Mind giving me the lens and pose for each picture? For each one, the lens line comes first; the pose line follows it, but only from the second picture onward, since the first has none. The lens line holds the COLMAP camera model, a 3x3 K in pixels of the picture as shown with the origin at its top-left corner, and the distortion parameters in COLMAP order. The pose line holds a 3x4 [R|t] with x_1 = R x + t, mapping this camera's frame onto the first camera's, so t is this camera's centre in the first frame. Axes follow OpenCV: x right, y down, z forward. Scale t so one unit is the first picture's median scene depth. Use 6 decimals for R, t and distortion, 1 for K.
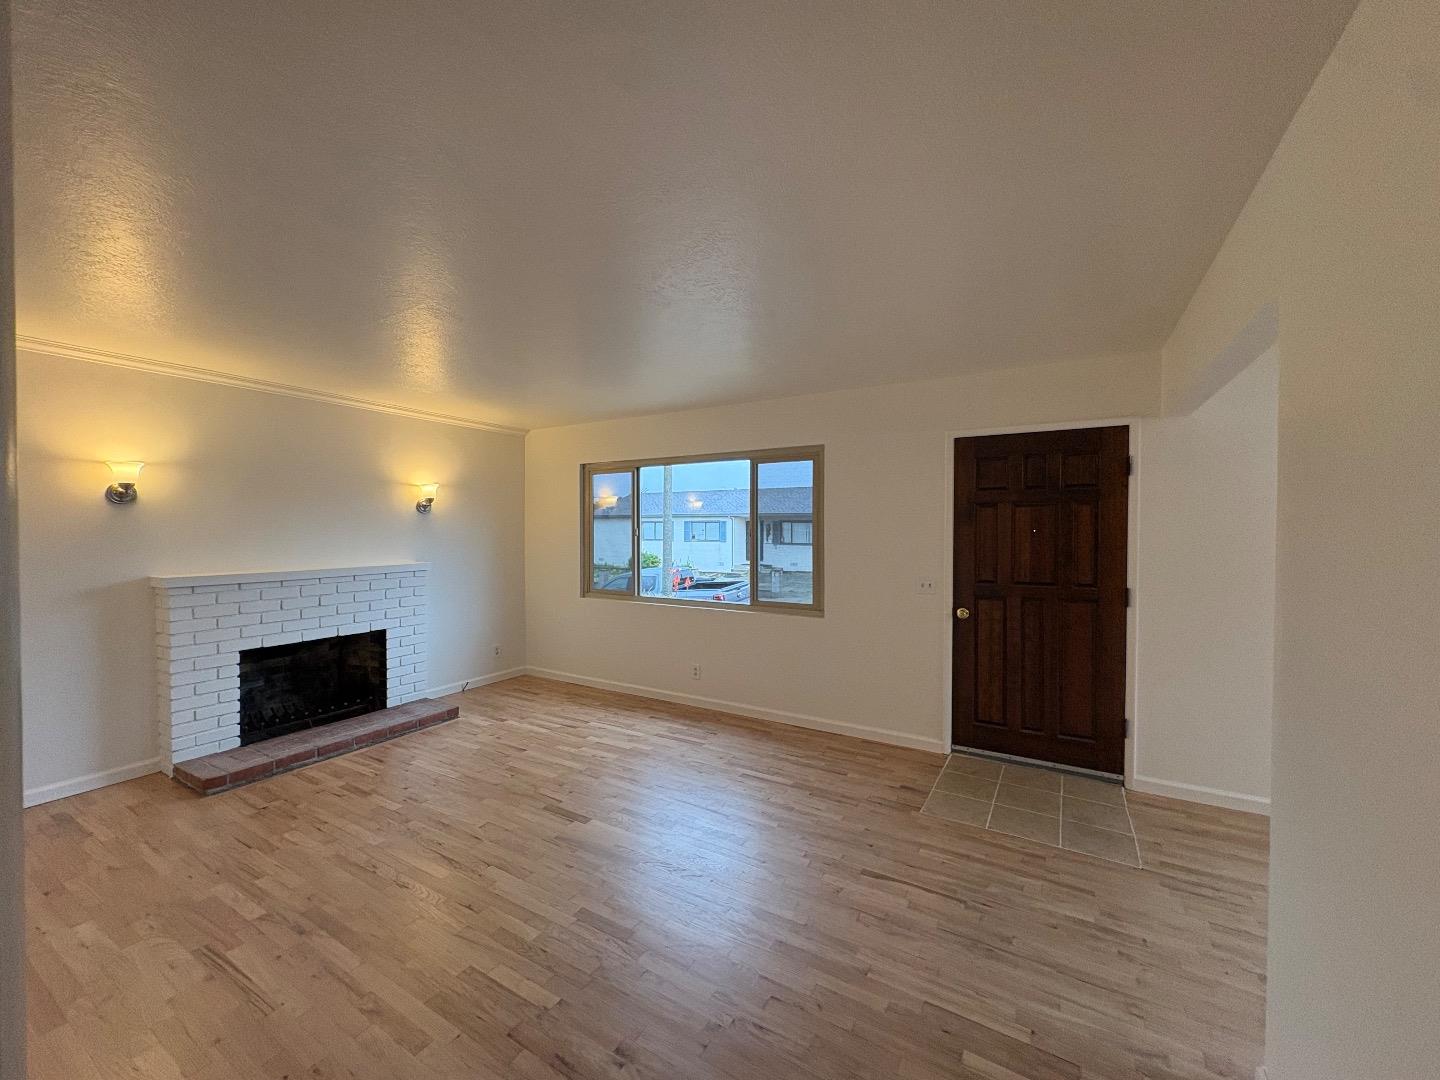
lens RADIAL K [[577.1, 0, 716.5], [0, 577.1, 538.0], [0, 0, 1]] dist [-0.001769, -0.000321]
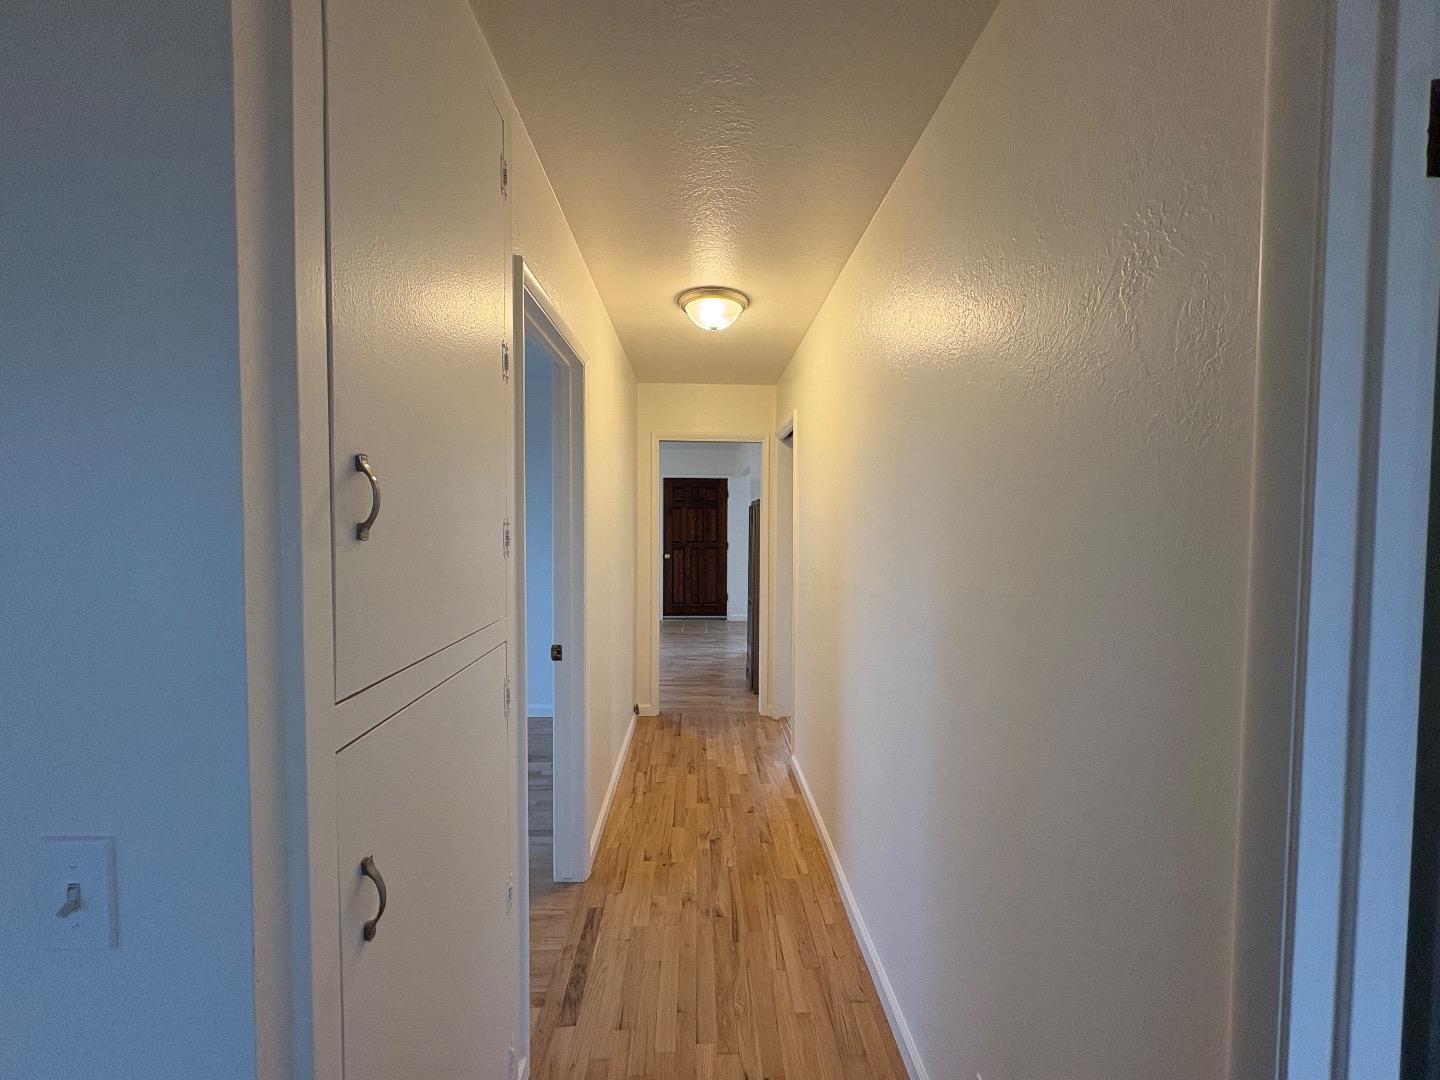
lens RADIAL K [[577.1, 0, 719.9], [0, 577.1, 539.6], [0, 0, 1]] dist [-0.001769, -0.000321]
pose [[0.842101, -0.018963, 0.538986, -0.633069], [0.005361, 0.999627, 0.026794, 0.007168], [-0.539293, -0.019674, 0.841888, -1.036019]]
